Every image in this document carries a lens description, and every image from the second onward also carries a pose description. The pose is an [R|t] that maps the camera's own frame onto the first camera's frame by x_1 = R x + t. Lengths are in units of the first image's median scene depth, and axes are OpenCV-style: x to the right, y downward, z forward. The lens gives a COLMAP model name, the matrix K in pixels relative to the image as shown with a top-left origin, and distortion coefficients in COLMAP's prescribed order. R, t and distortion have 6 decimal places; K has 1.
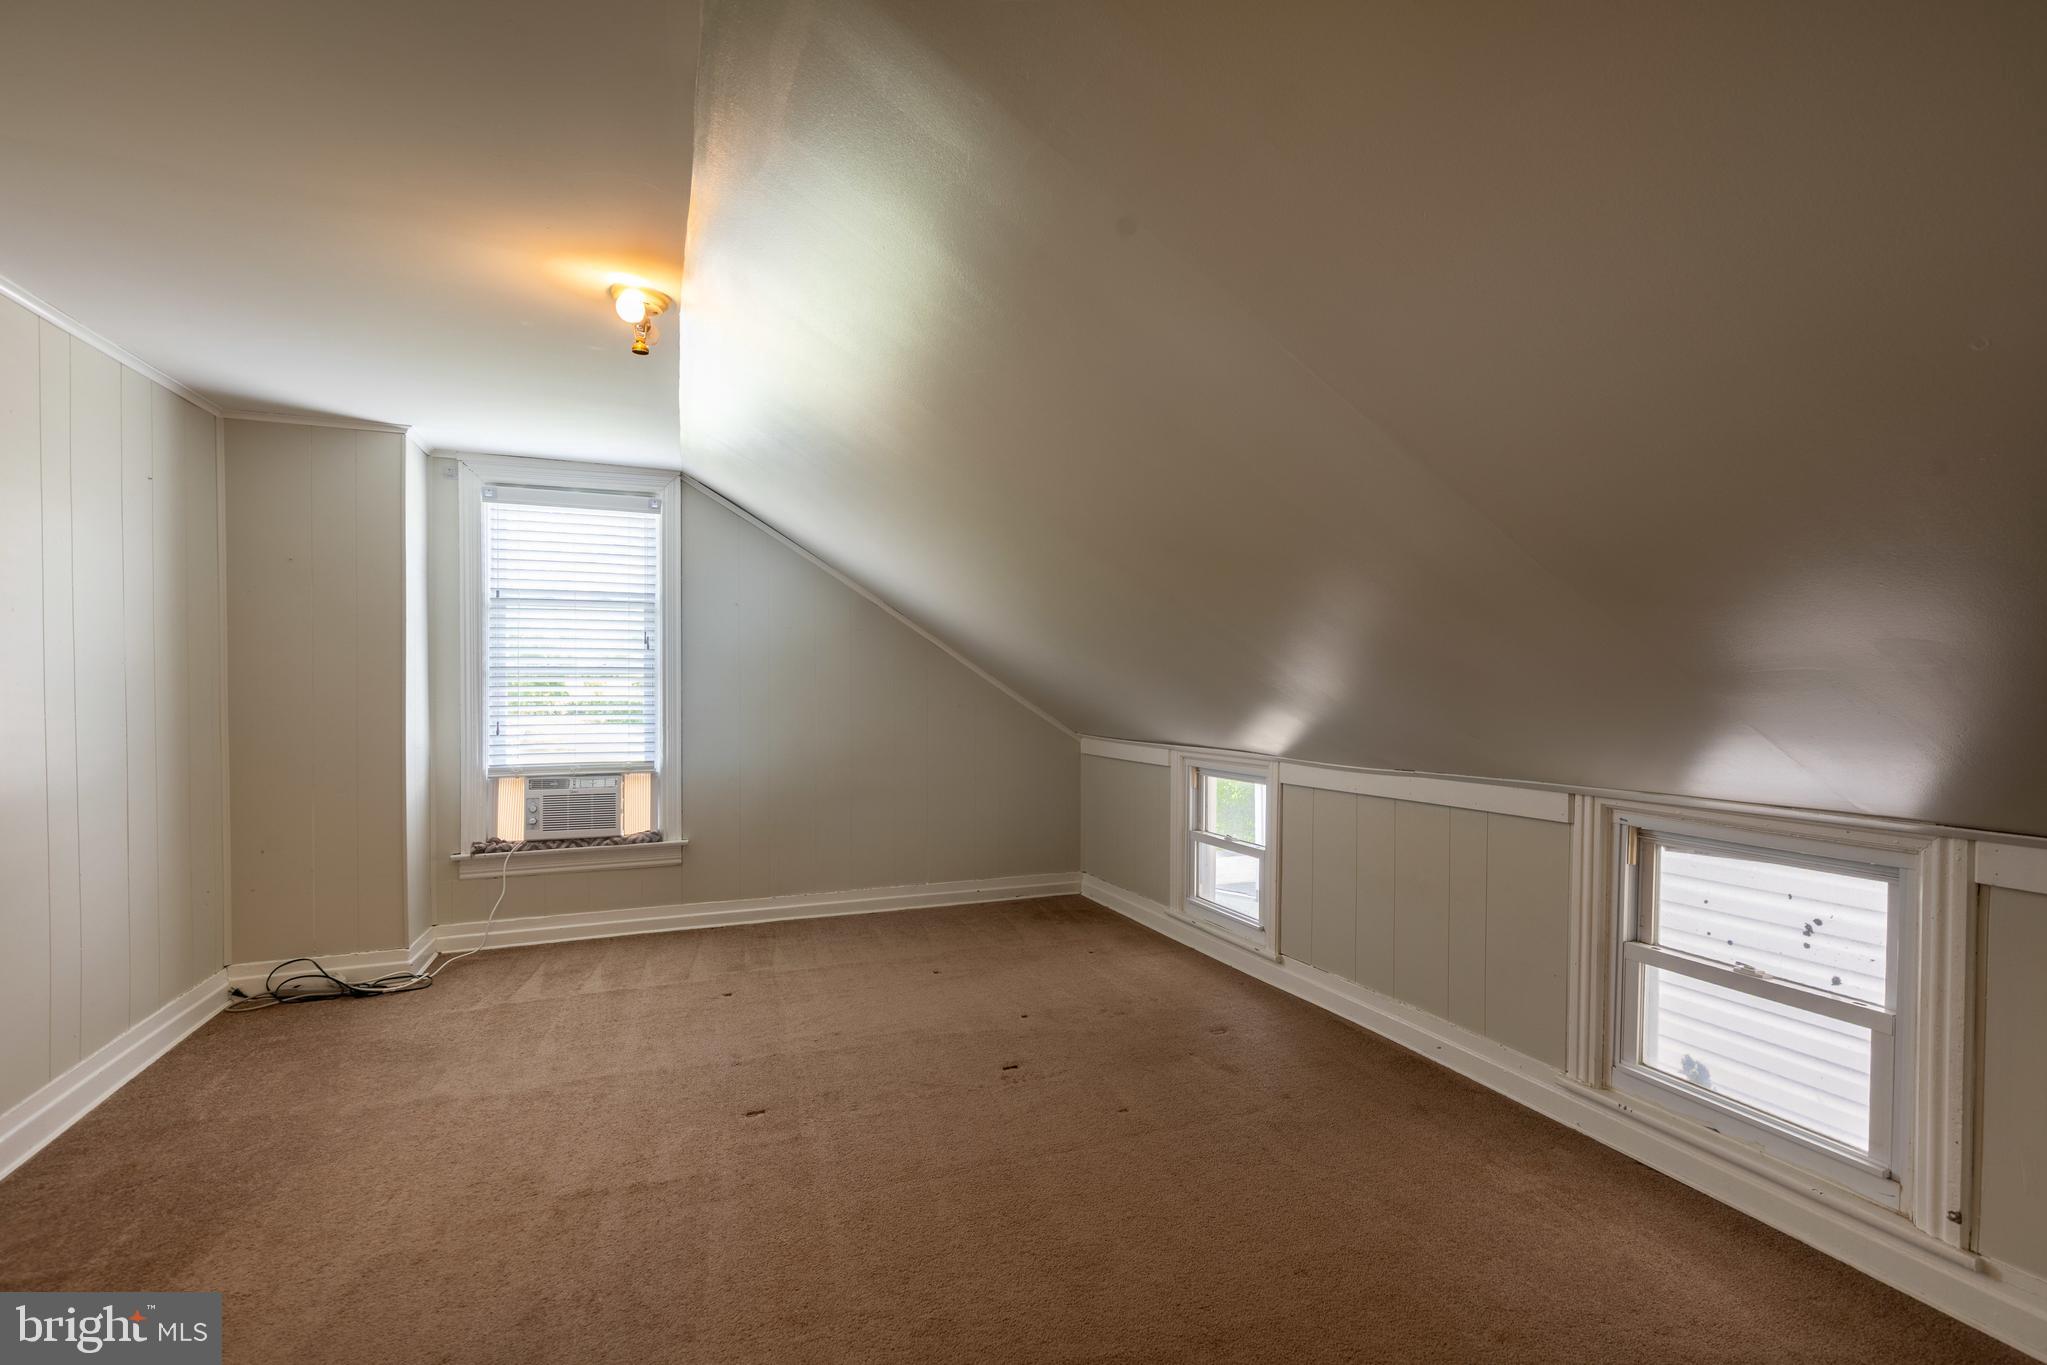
lens RADIAL K [[929.1, 0, 1050.0], [0, 929.1, 692.2], [0, 0, 1]] dist [0.000083, 0.001622]
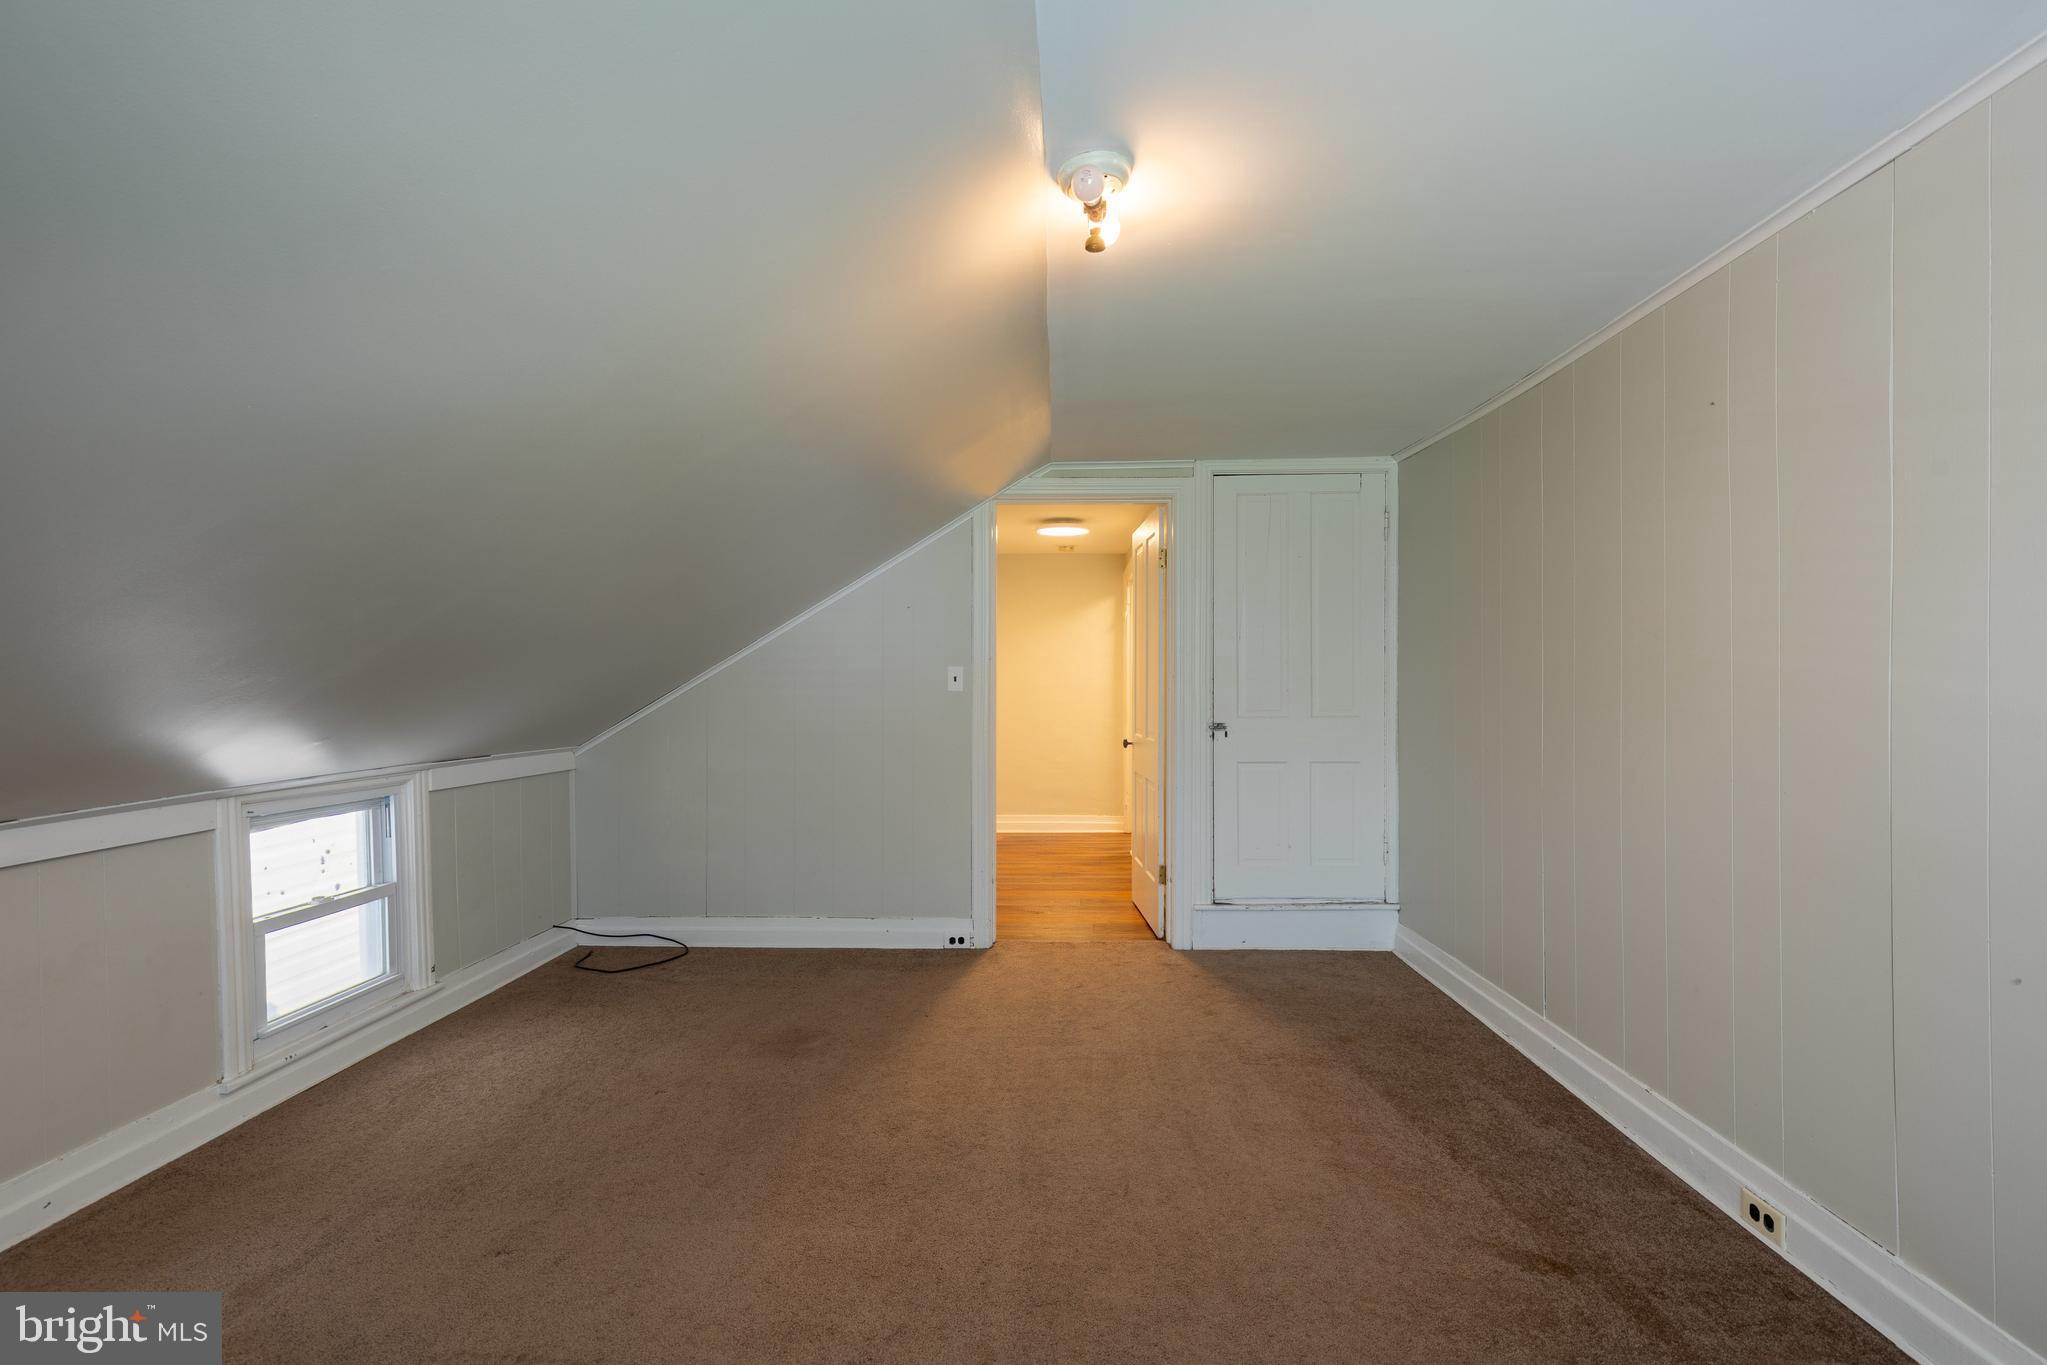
lens RADIAL K [[929.1, 0, 1050.0], [0, 929.1, 692.2], [0, 0, 1]] dist [0.000083, 0.001622]
pose [[-0.911223, 0.007249, 0.411849, -0.784801], [0.015883, 0.999720, 0.017546, -0.009459], [-0.411607, 0.022530, -0.911083, 1.813473]]
